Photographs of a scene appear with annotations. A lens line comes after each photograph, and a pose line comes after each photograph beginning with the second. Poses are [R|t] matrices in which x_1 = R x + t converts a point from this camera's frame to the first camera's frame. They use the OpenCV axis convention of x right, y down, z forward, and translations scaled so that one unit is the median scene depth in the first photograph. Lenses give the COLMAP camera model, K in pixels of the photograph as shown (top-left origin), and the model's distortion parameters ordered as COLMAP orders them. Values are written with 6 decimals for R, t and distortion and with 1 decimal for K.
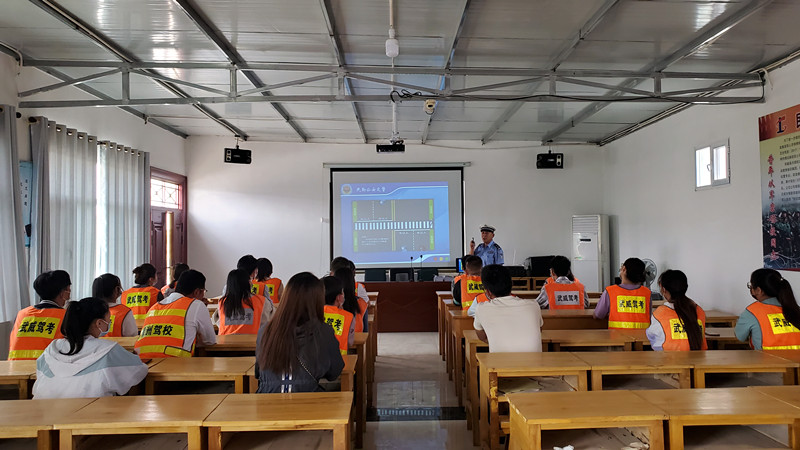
lens RADIAL K [[633.6, 0, 405.2], [0, 633.6, 230.9], [0, 0, 1]] dist [0.032572, -0.021968]
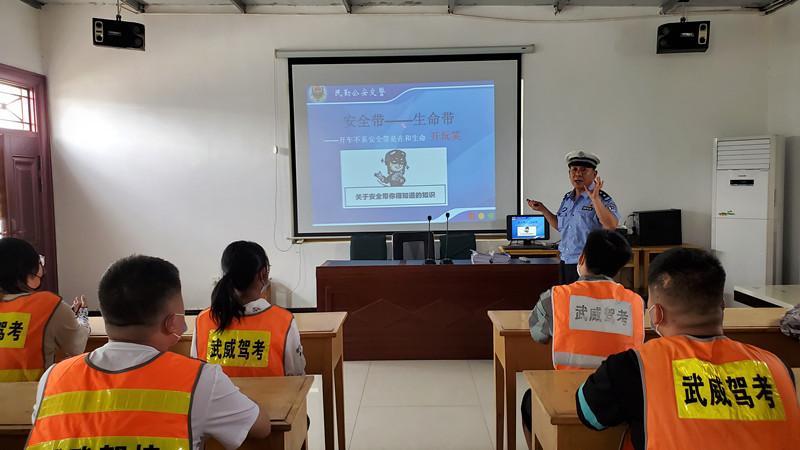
lens RADIAL K [[633.6, 0, 404.3], [0, 633.6, 223.4], [0, 0, 1]] dist [0.032572, -0.021968]
pose [[0.999459, -0.002190, -0.032807, 0.009319], [0.004756, 0.996915, 0.078348, 0.008778], [0.032534, -0.078462, 0.996386, 0.704802]]
